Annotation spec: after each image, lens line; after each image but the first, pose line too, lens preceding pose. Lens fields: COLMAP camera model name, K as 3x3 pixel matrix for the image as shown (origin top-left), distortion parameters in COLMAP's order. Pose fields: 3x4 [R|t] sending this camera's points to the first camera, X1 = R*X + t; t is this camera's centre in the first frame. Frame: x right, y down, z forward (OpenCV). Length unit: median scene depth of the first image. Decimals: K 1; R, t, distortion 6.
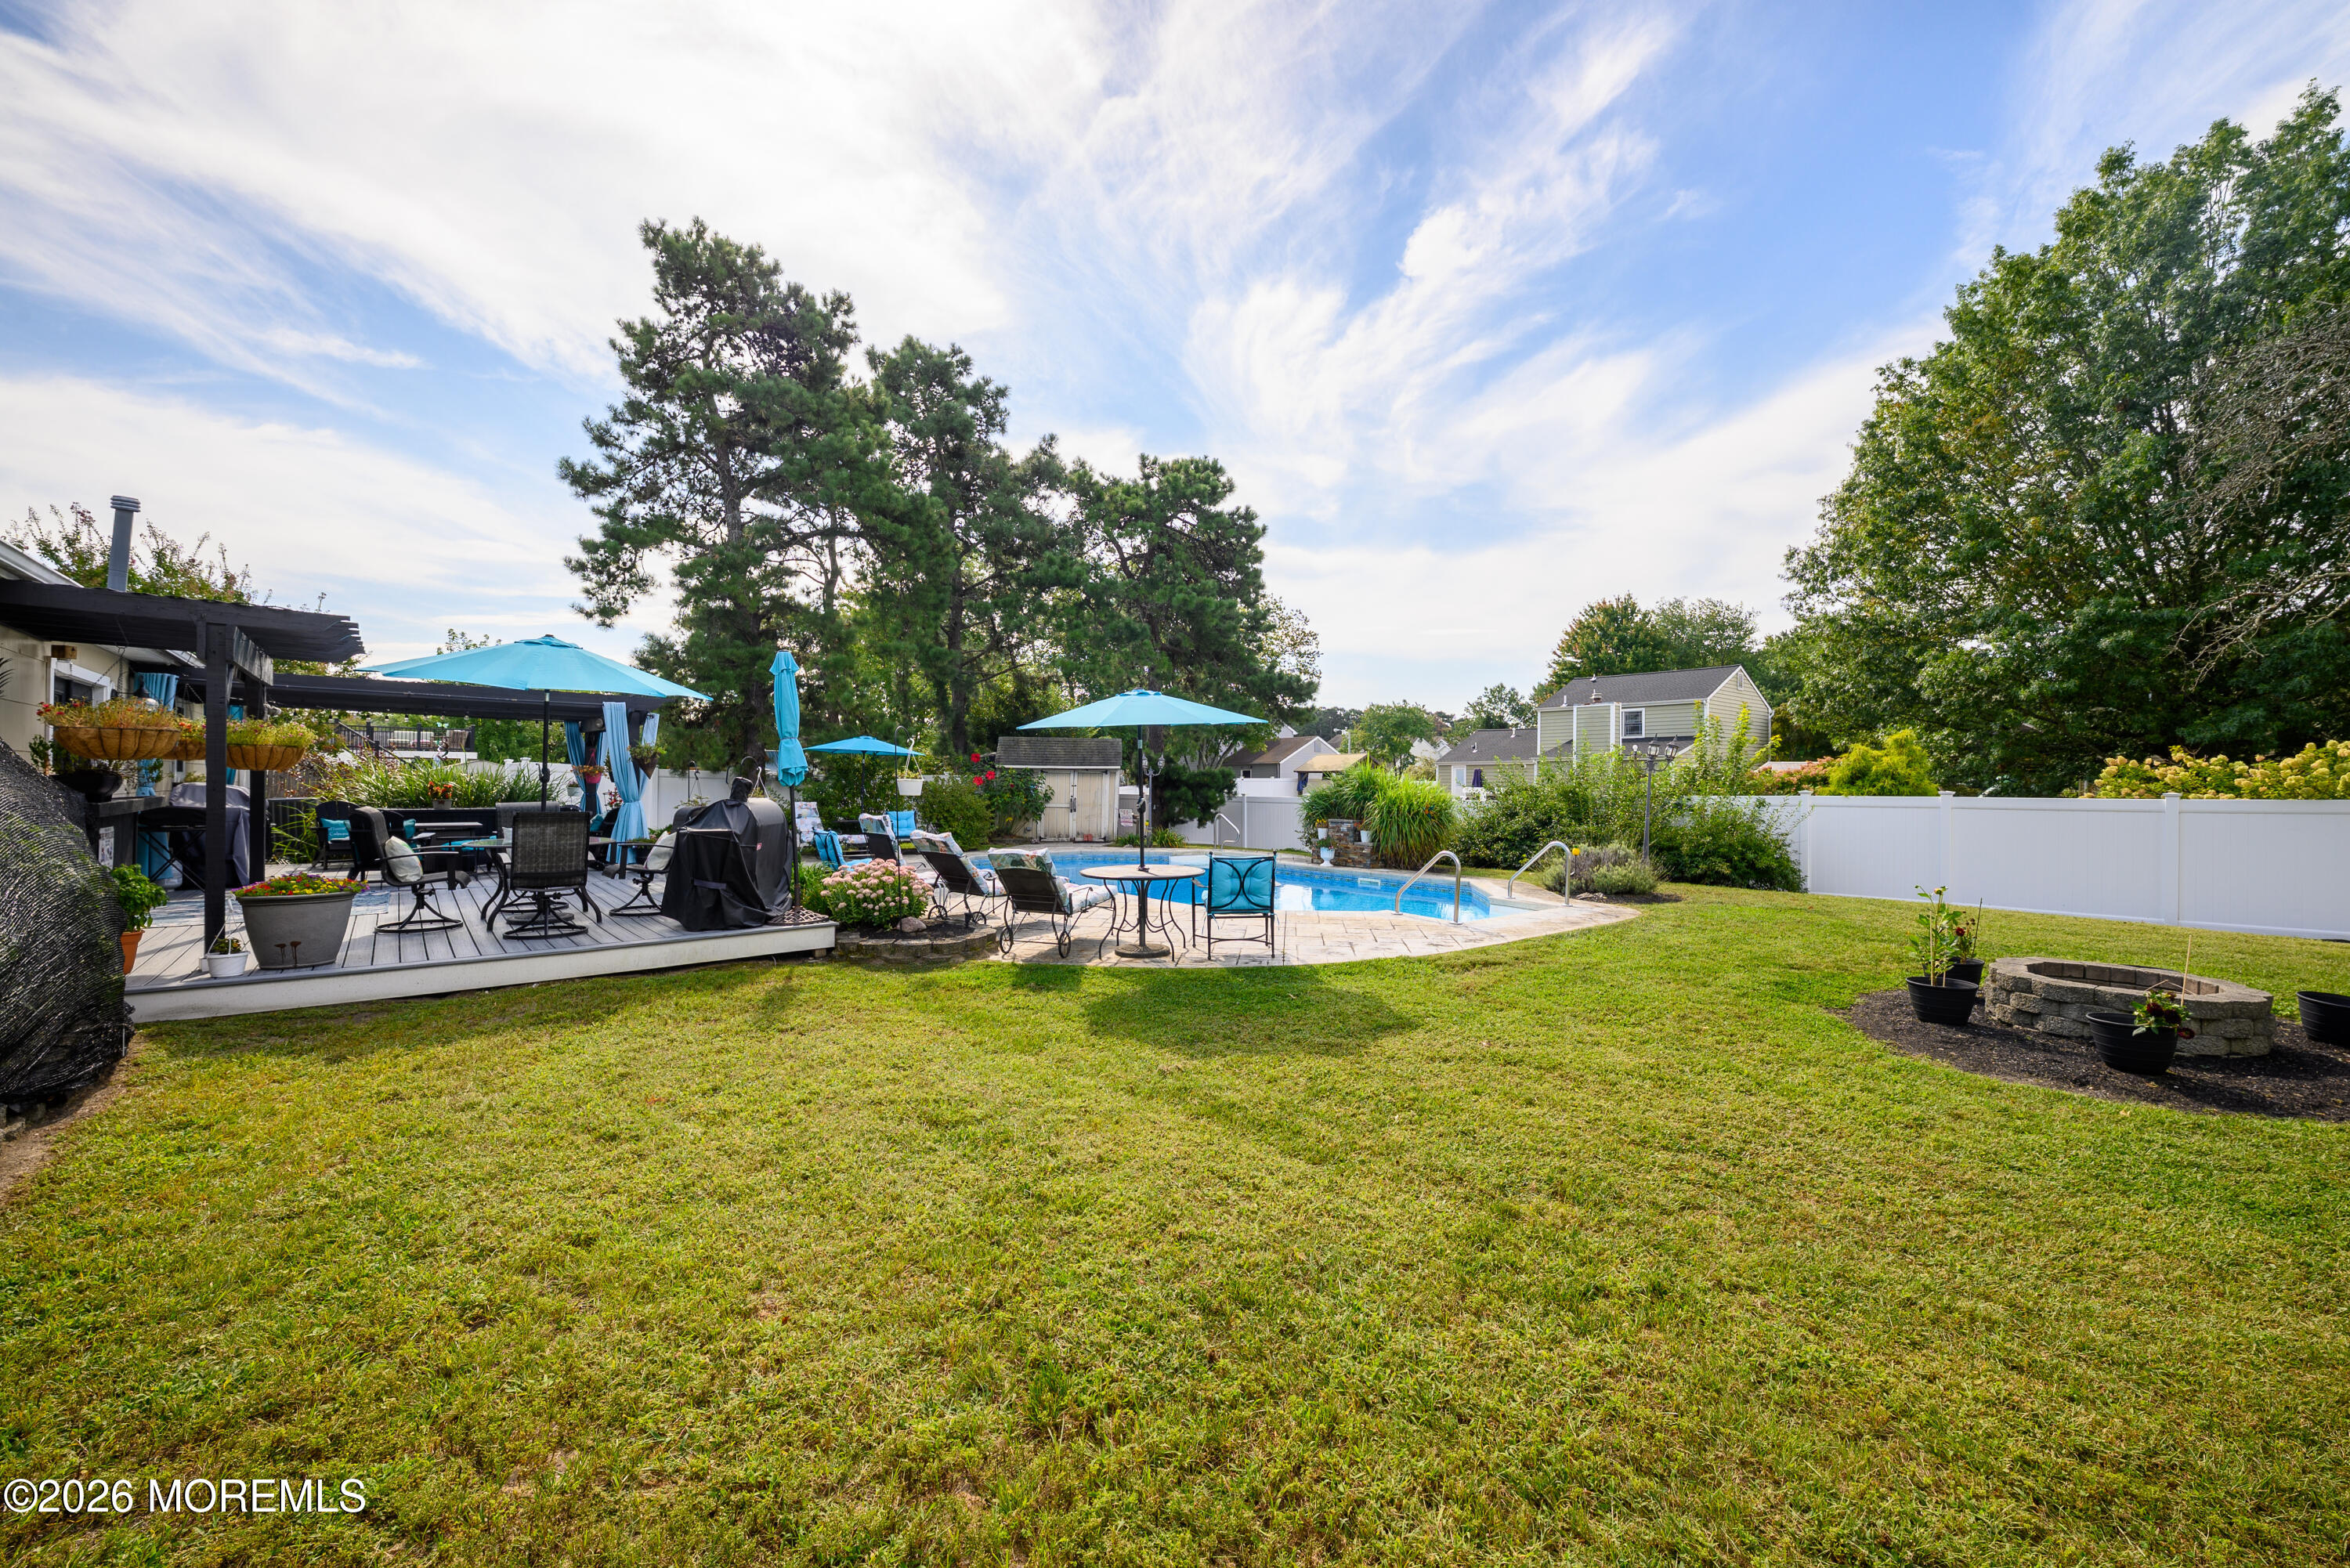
lens RADIAL K [[957.0, 0, 1177.2], [0, 957.0, 783.6], [0, 0, 1]] dist [-0.000061, 0.000099]
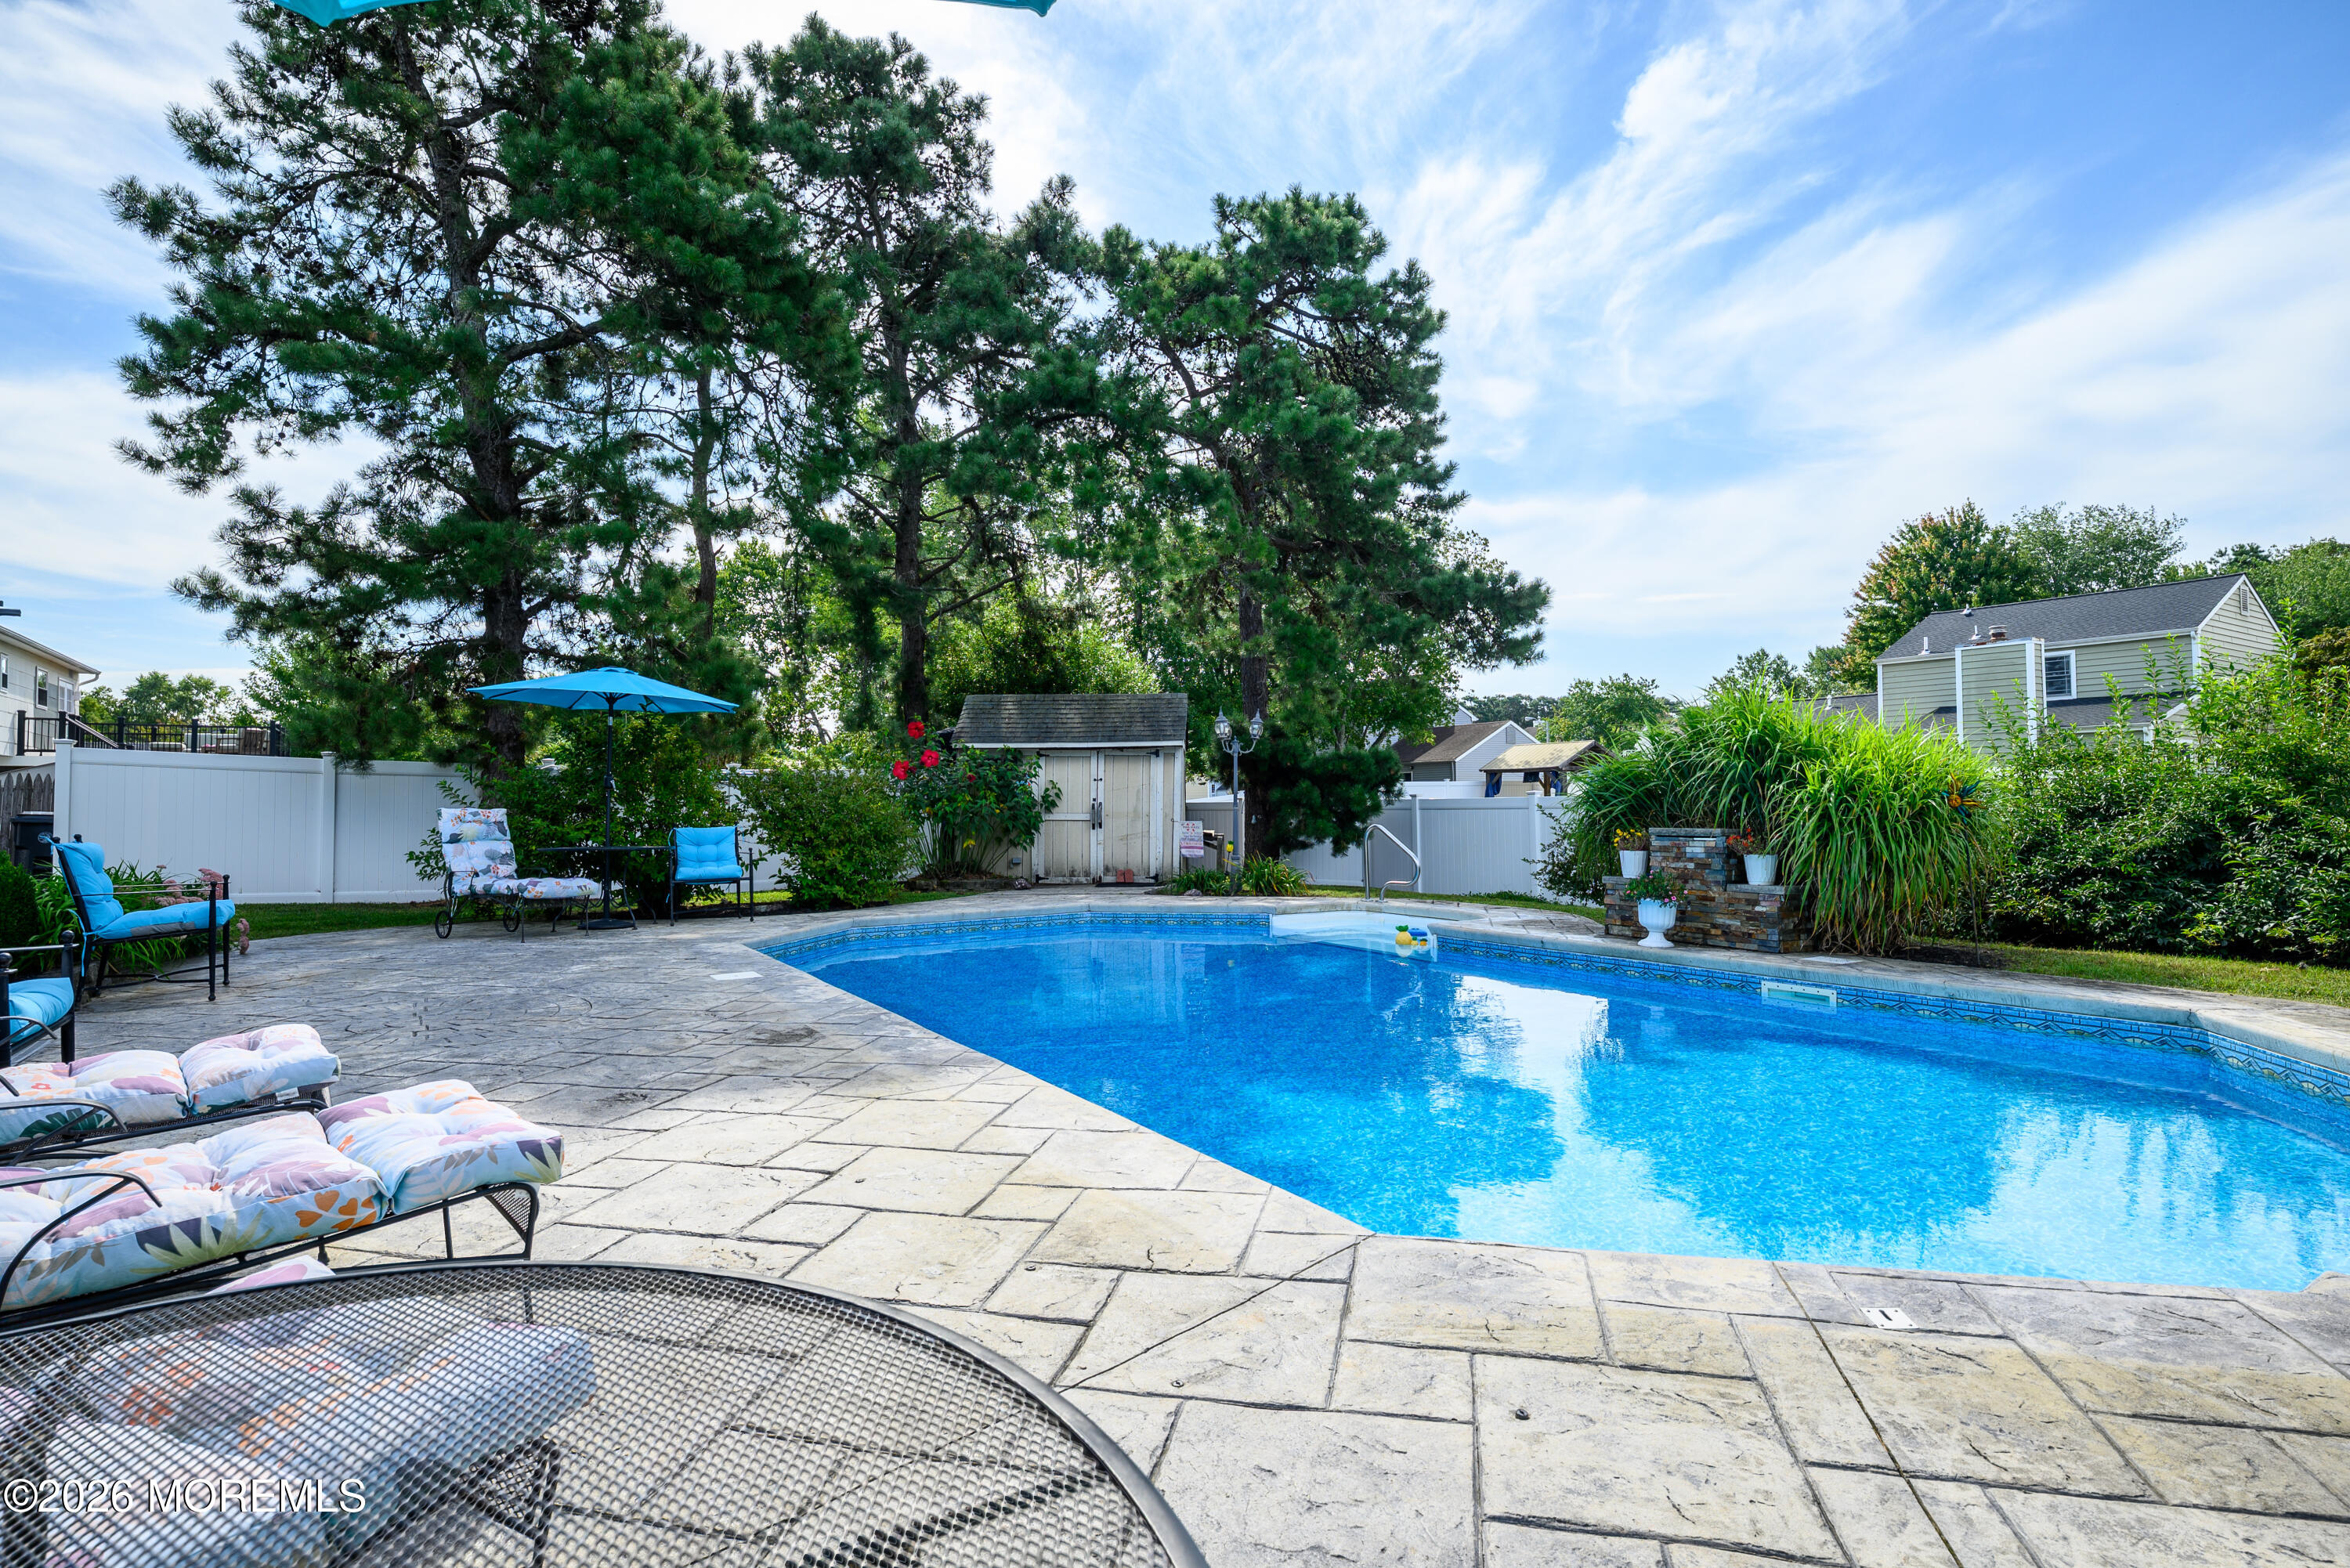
lens RADIAL K [[1221.2, 0, 1179.1], [0, 1221.2, 772.0], [0, 0, 1]] dist [-0.000855, 0.000503]
pose [[0.994244, -0.019765, -0.105298, 0.008697], [0.017116, 0.999515, -0.026005, 0.014313], [0.105761, 0.024053, 0.994101, 0.285359]]
